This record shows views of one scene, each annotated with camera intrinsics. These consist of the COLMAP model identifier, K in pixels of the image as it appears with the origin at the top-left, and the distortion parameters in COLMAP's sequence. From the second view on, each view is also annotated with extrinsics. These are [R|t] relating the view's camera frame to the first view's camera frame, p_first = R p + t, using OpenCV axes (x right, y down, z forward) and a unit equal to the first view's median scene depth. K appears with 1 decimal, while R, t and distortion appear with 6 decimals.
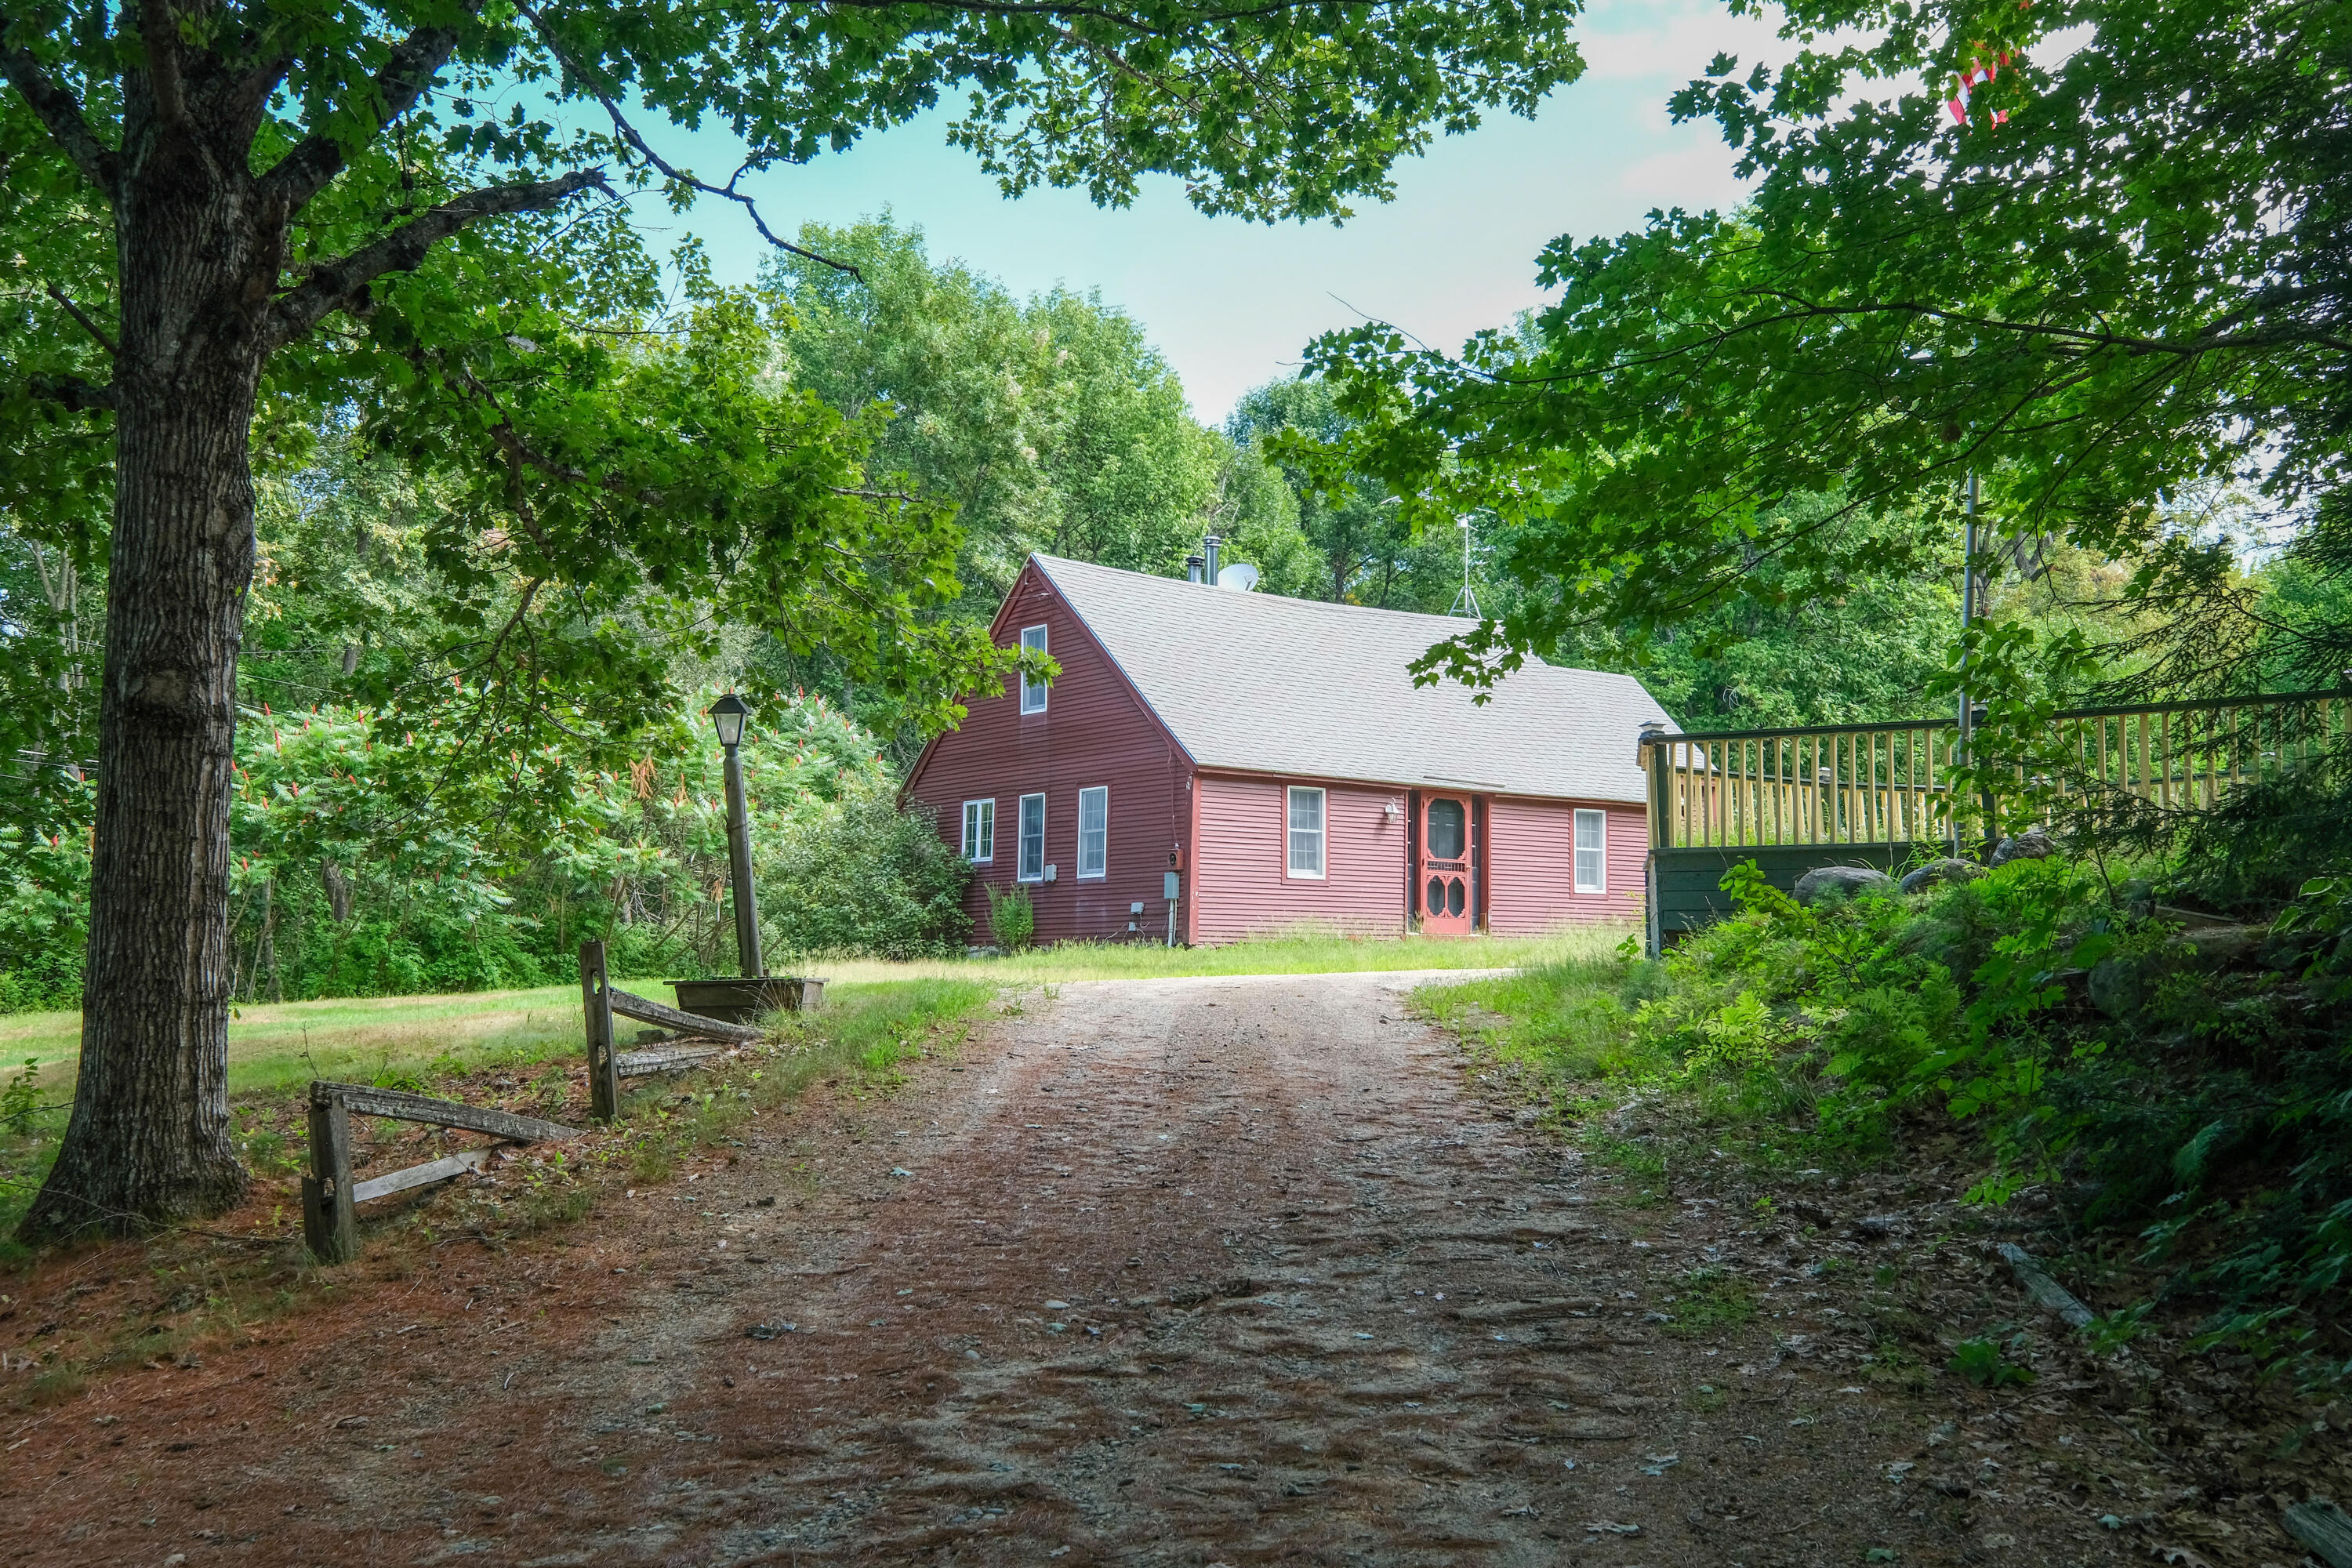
lens RADIAL K [[2449.2, 0, 1176.0], [0, 2449.2, 784.0], [0, 0, 1]] dist [-0.015406, -0.003969]
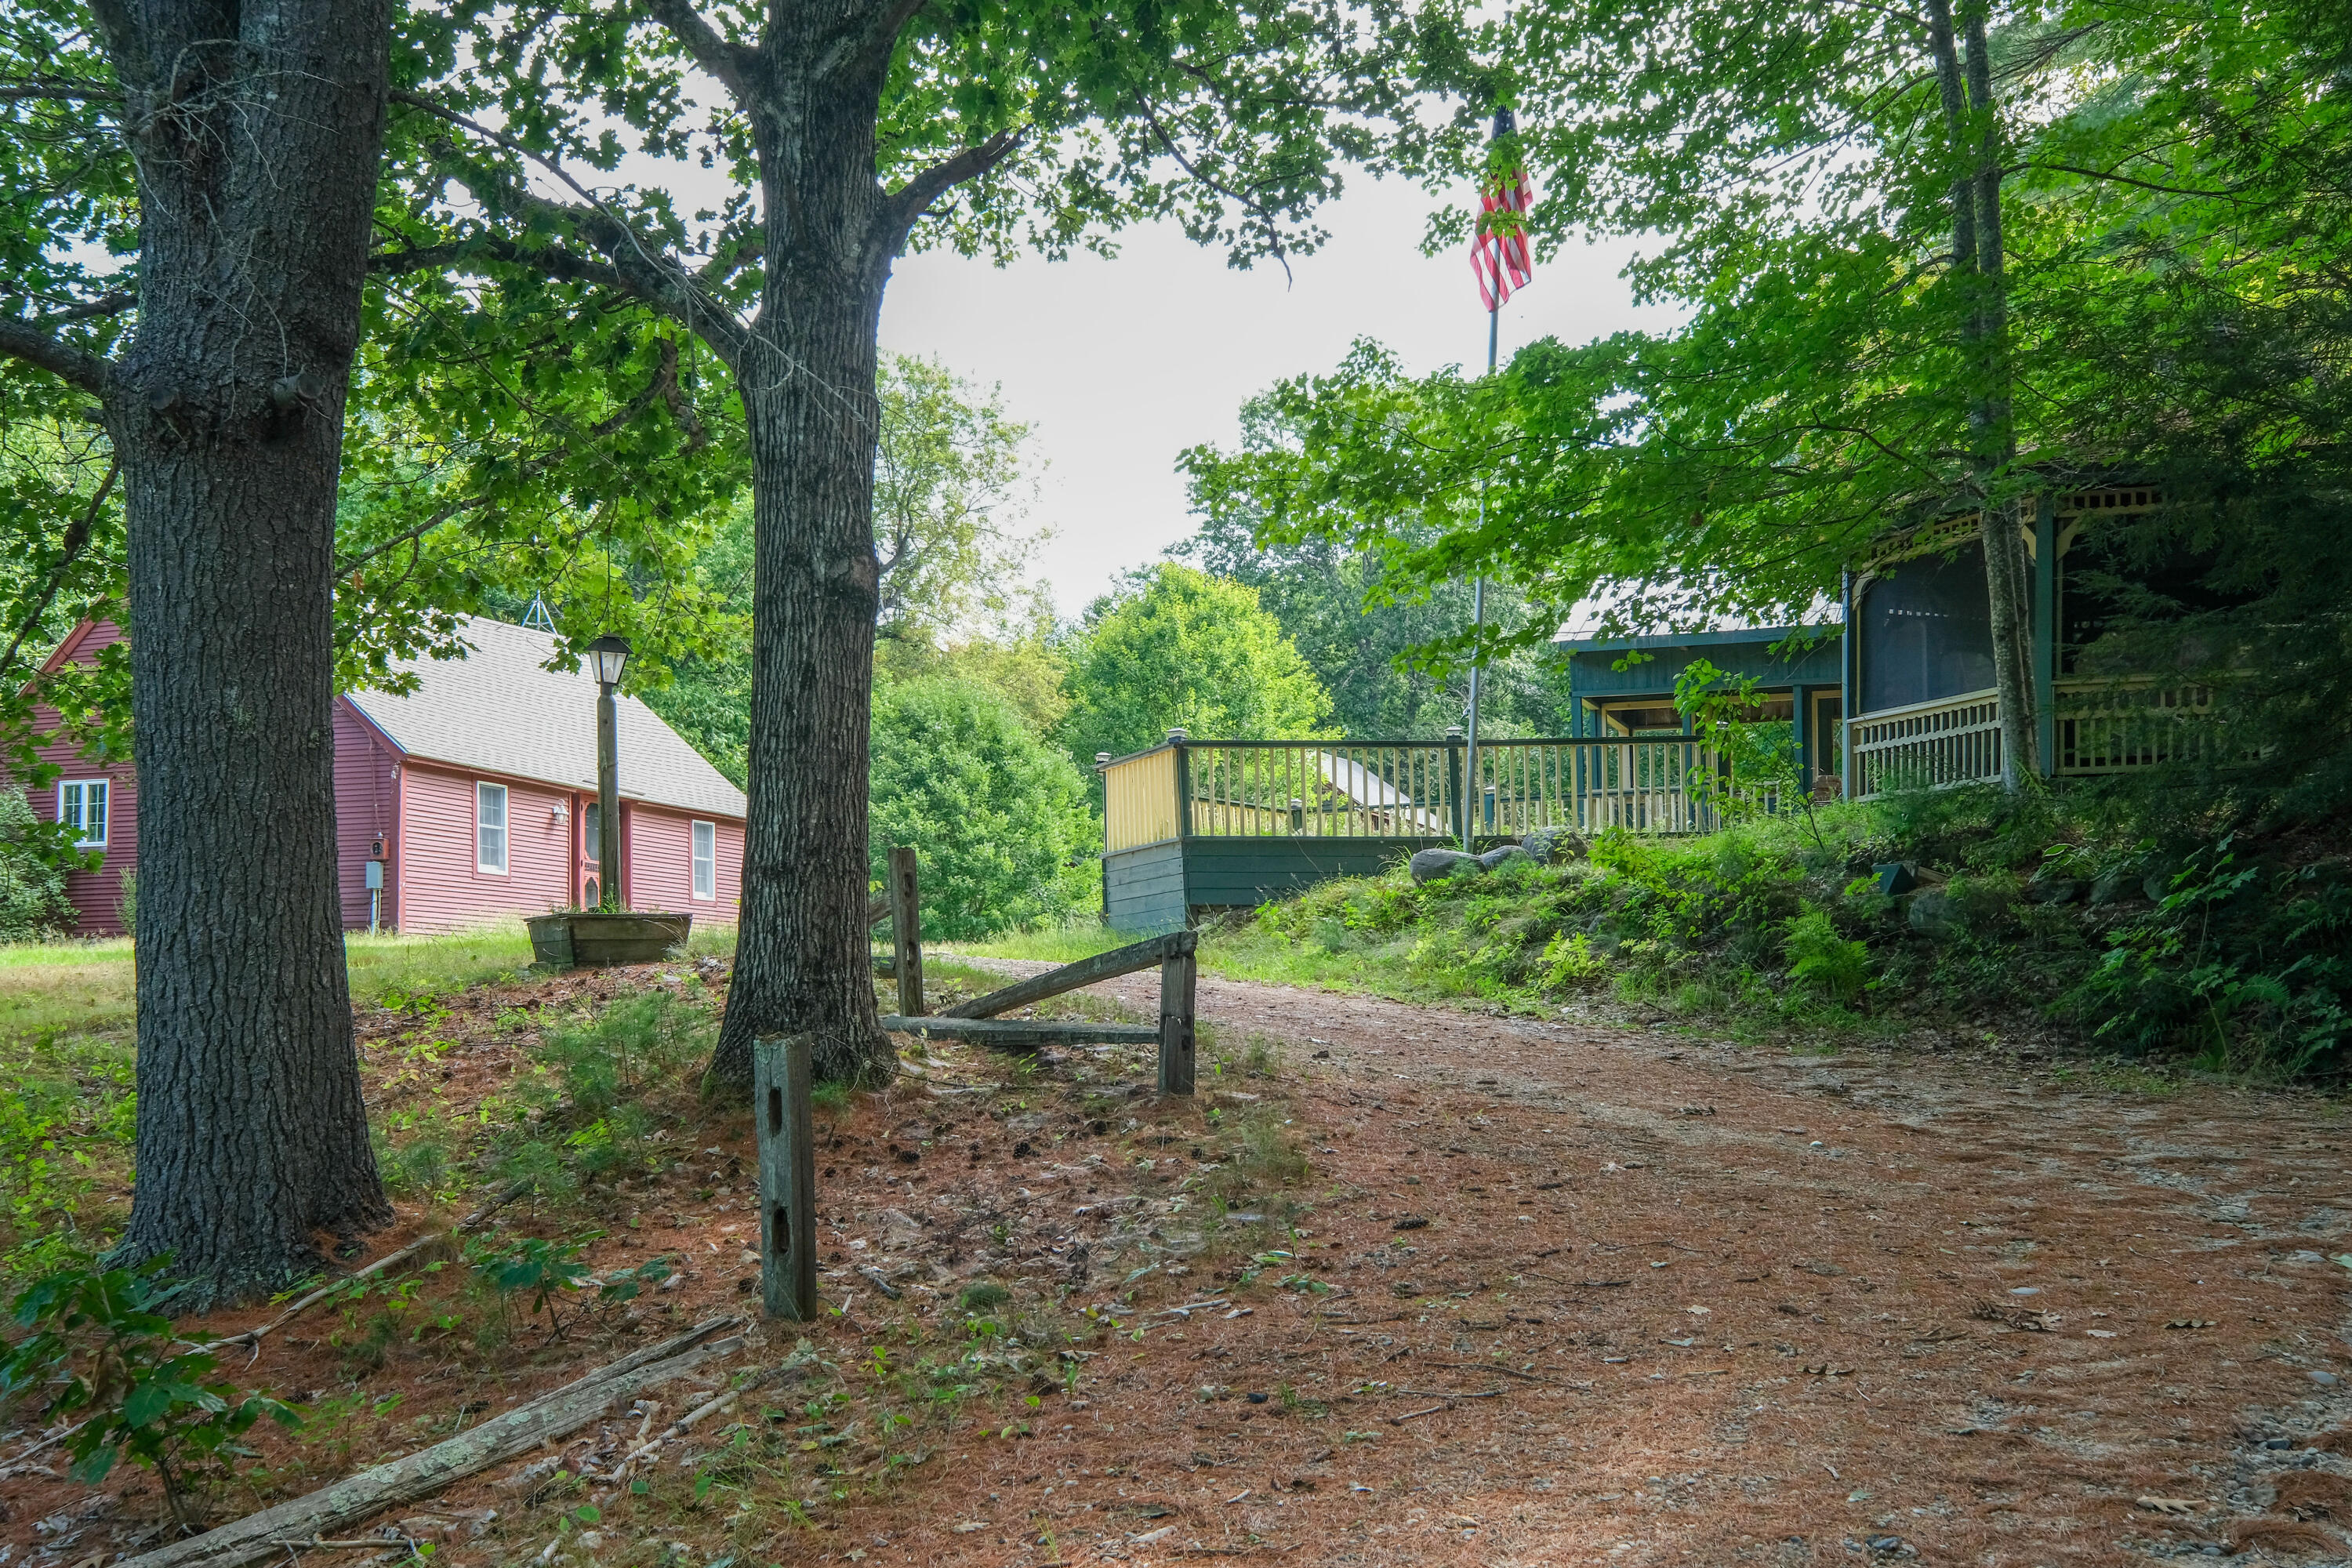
lens RADIAL K [[2449.2, 0, 1176.0], [0, 2449.2, 784.0], [0, 0, 1]] dist [-0.015406, -0.003969]
pose [[0.779280, 0.055143, 0.624246, -0.350651], [-0.038652, 0.998454, -0.039948, 0.030495], [-0.625483, 0.007002, 0.780206, 0.042369]]
